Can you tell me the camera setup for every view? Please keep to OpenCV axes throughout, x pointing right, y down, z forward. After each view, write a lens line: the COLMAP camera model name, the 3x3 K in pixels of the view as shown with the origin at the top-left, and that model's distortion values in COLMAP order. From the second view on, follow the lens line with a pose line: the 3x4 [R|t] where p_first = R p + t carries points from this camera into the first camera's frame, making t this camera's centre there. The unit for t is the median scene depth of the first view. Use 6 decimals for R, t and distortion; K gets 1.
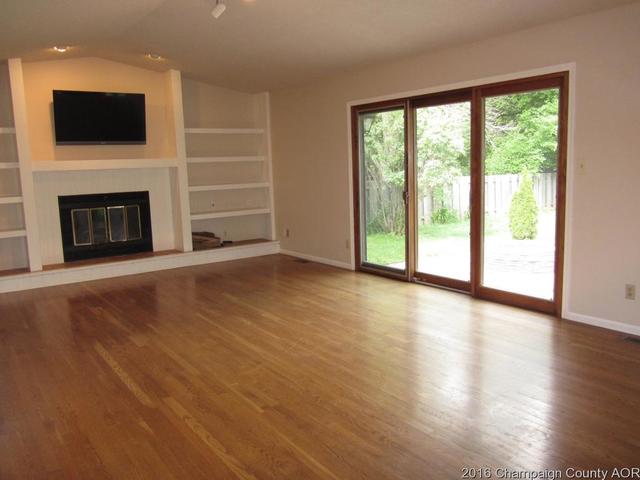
lens RADIAL K [[525.9, 0, 320.0], [0, 525.9, 240.0], [0, 0, 1]] dist [-0.043822, 0.012517]
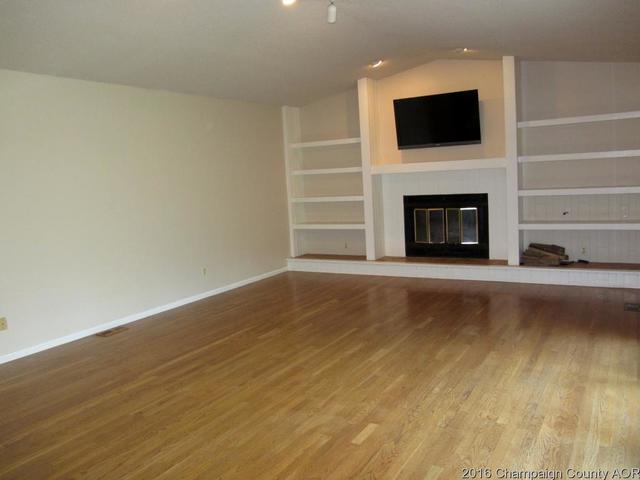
lens RADIAL K [[530.8, 0, 320.0], [0, 530.8, 240.0], [0, 0, 1]] dist [-0.015115, 0.000825]
pose [[0.394269, 0.121264, -0.910959, 0.465306], [-0.088284, 0.991669, 0.093798, -0.082789], [0.914744, 0.043441, 0.401691, 0.402343]]
